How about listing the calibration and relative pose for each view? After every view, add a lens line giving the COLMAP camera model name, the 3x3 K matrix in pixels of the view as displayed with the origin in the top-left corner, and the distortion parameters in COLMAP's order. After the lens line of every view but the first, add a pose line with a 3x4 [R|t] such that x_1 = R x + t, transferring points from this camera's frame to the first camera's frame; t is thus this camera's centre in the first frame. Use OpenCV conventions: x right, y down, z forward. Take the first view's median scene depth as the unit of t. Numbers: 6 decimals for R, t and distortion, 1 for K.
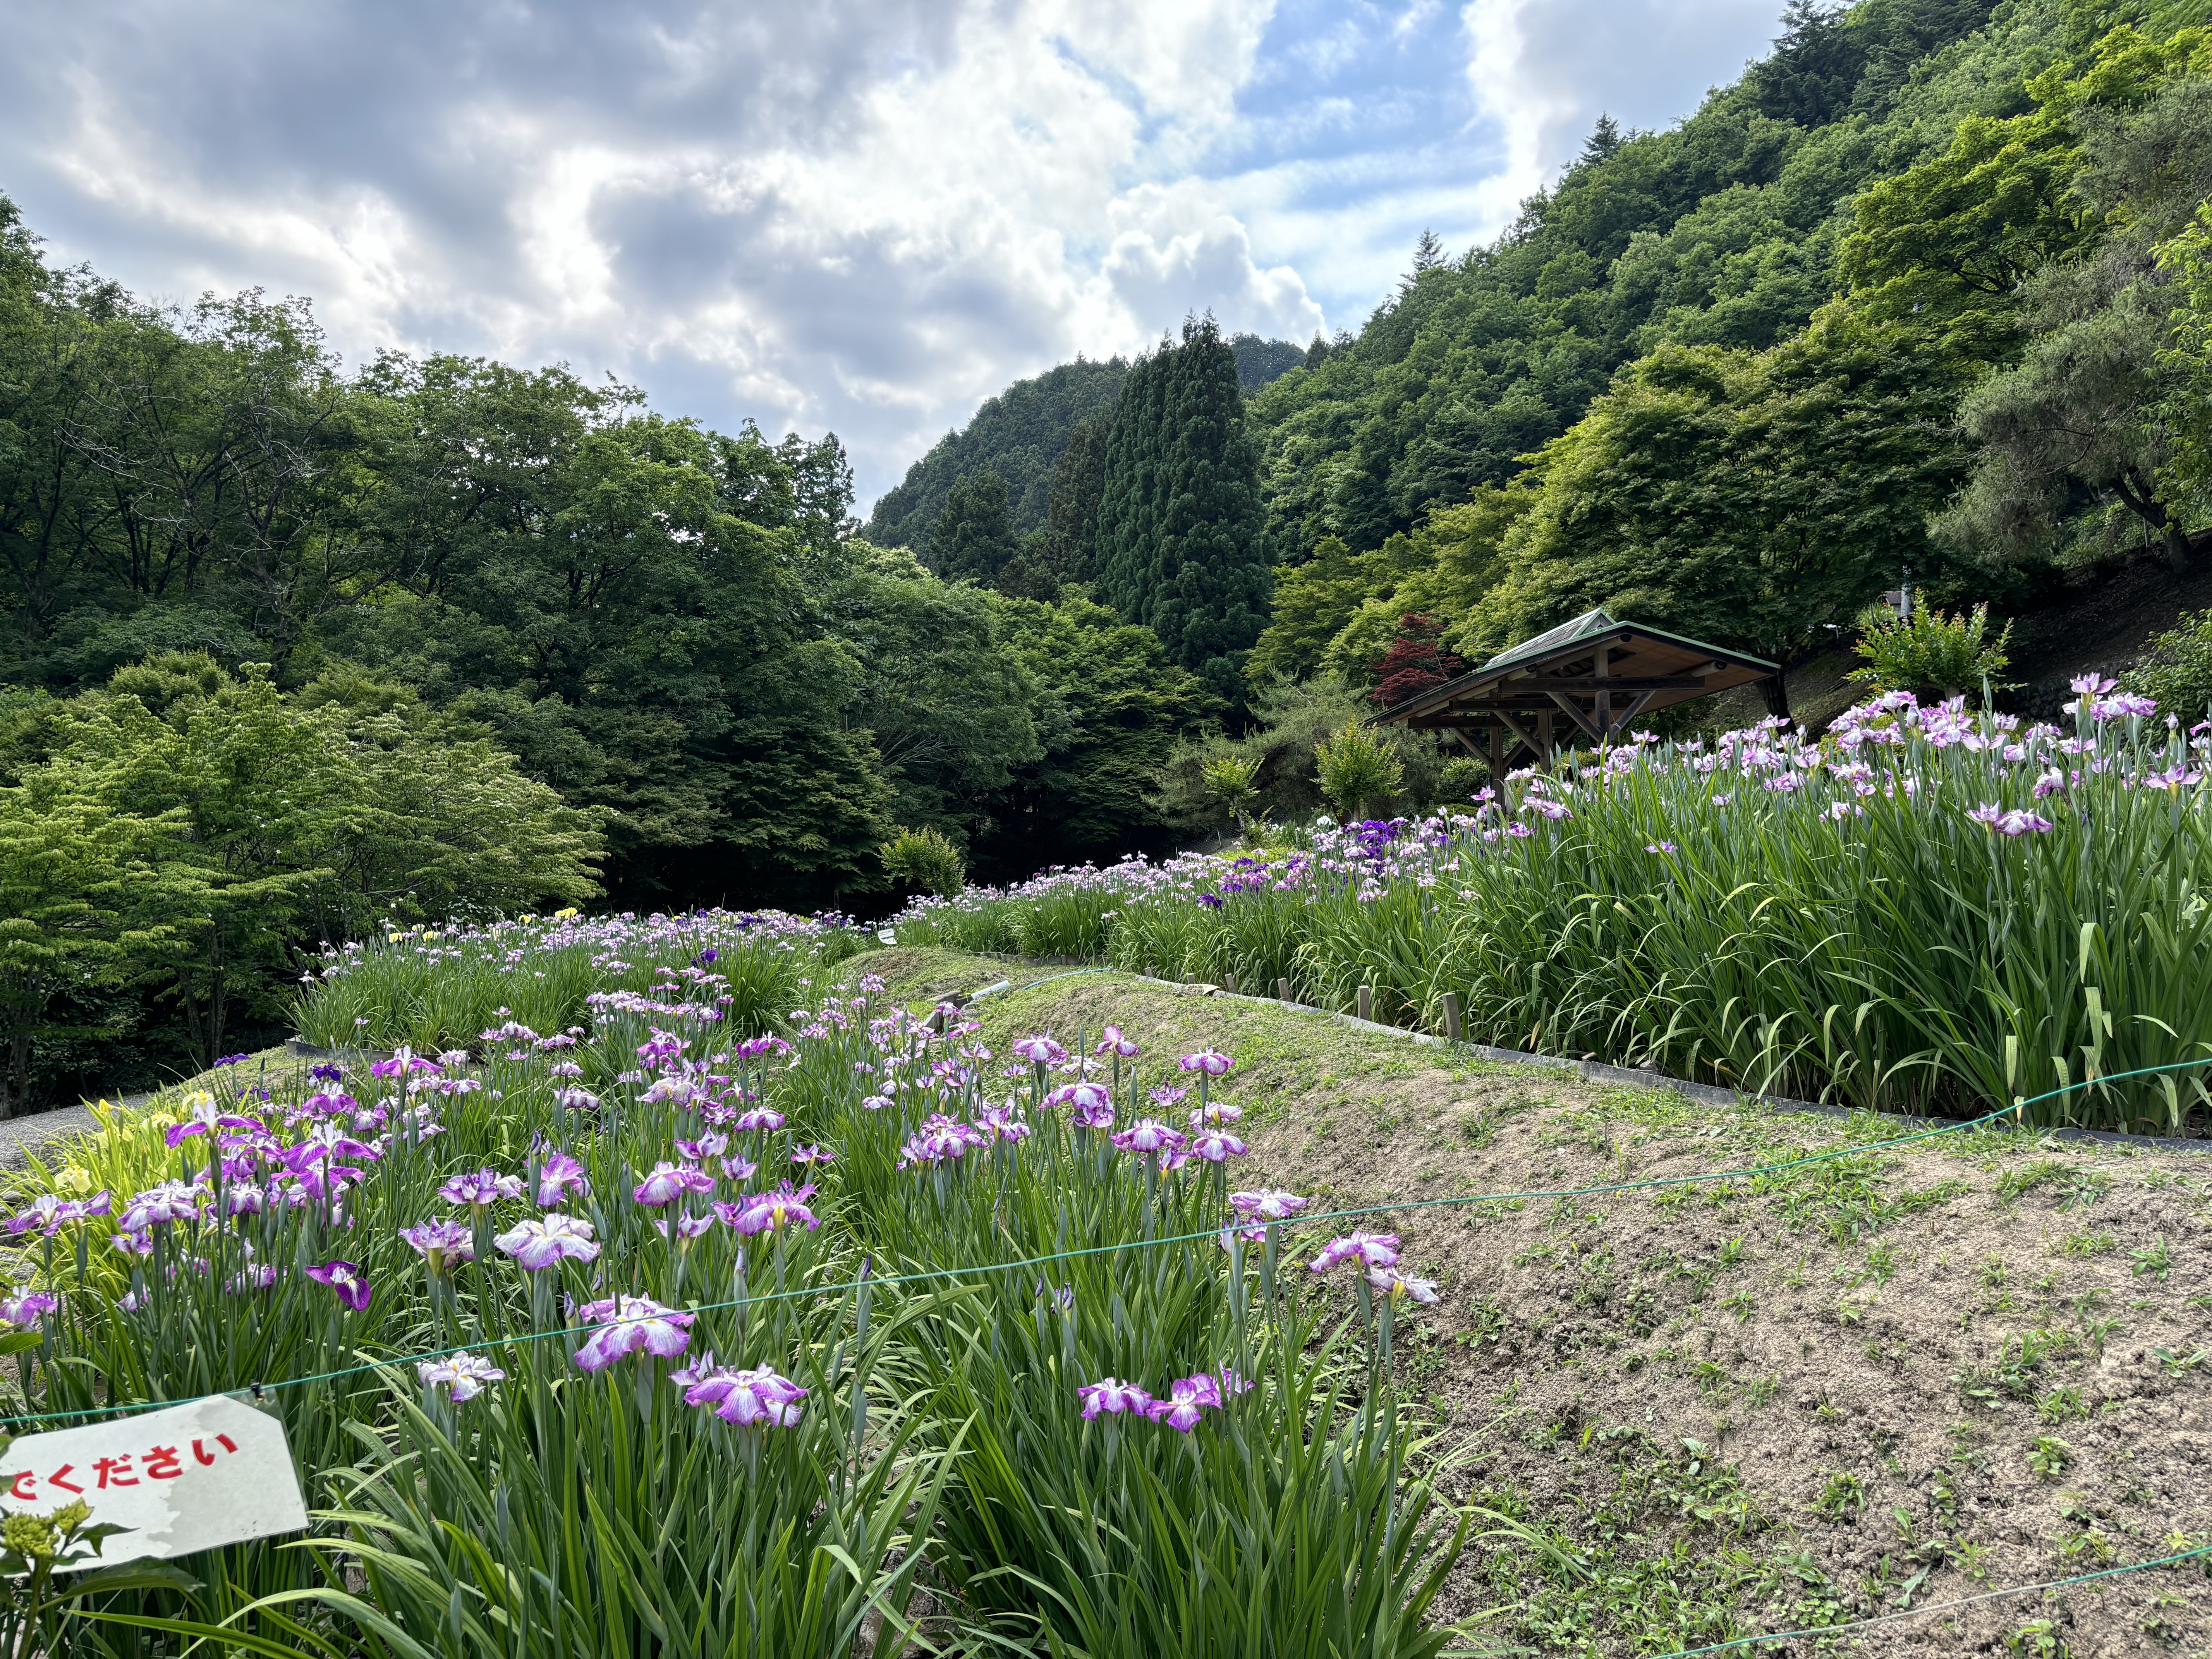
lens RADIAL K [[1679.4, 0, 1107.9], [0, 1679.4, 828.4], [0, 0, 1]] dist [0.000373, 0.000914]
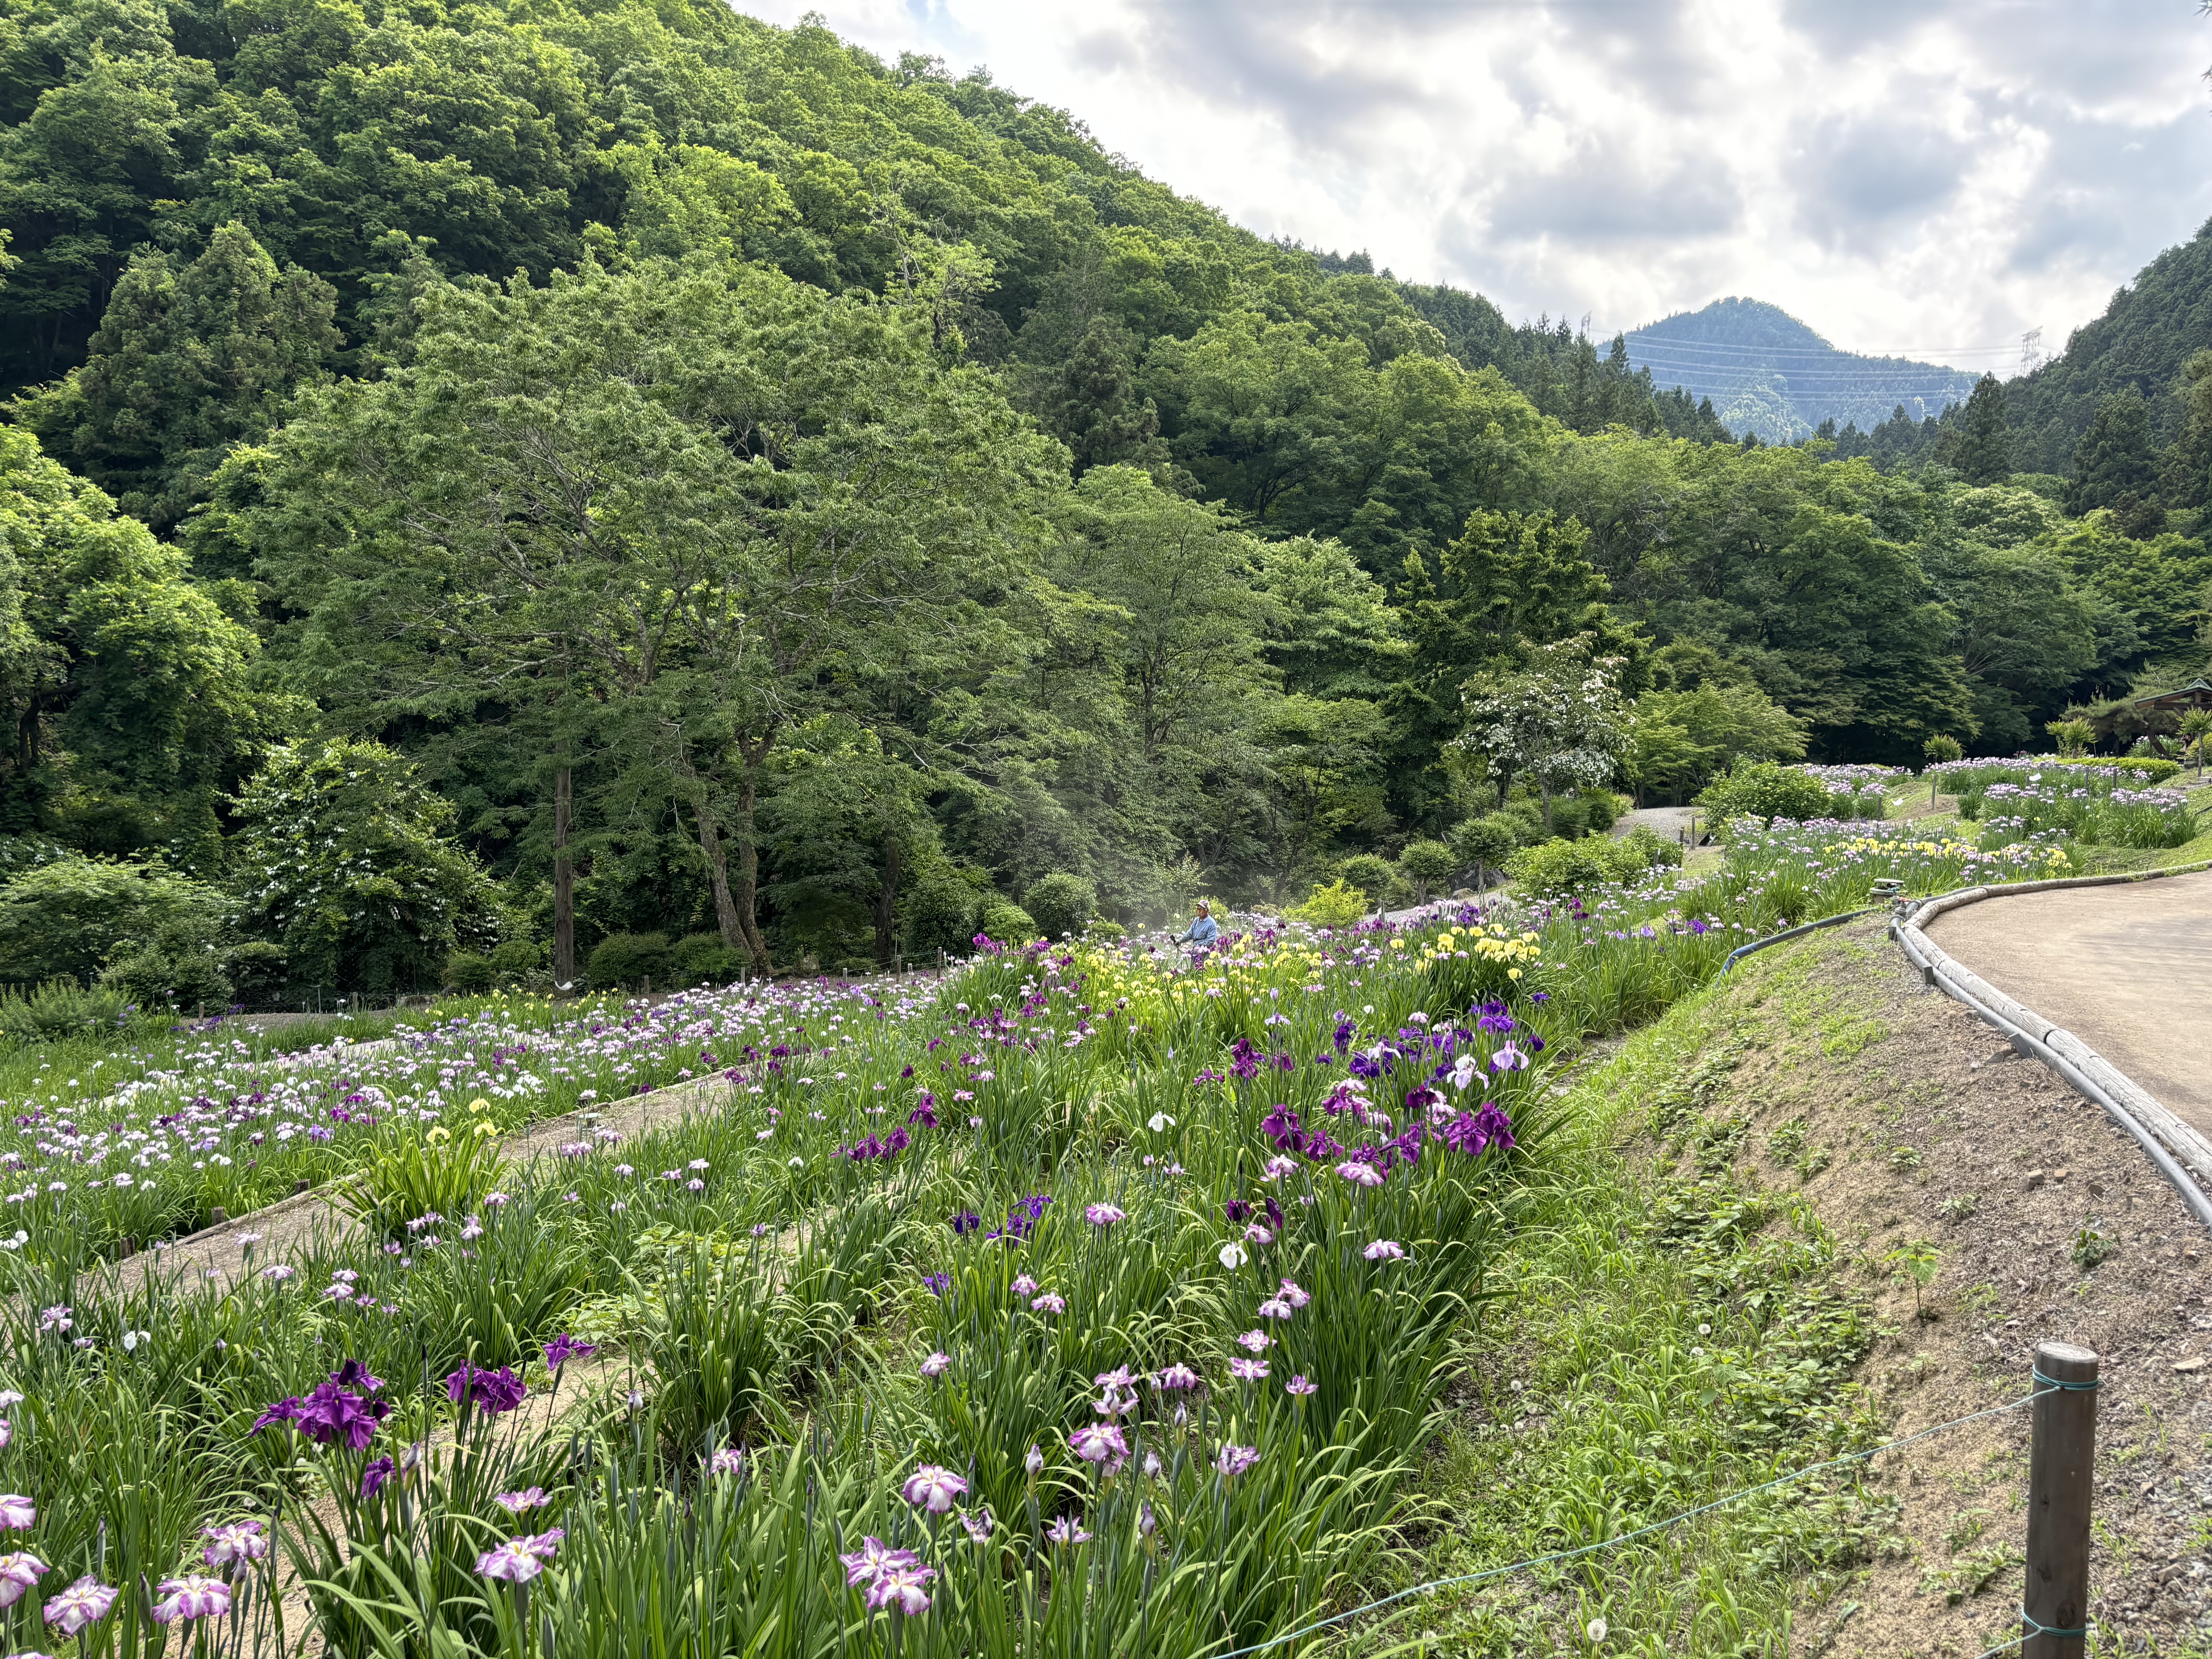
lens RADIAL K [[1679.4, 0, 1108.4], [0, 1679.4, 830.5], [0, 0, 1]] dist [0.000373, 0.000914]
pose [[0.793667, 0.091792, -0.601387, 0.233221], [-0.026422, 0.992820, 0.116667, -0.065740], [0.607778, -0.076705, 0.790394, -0.962041]]
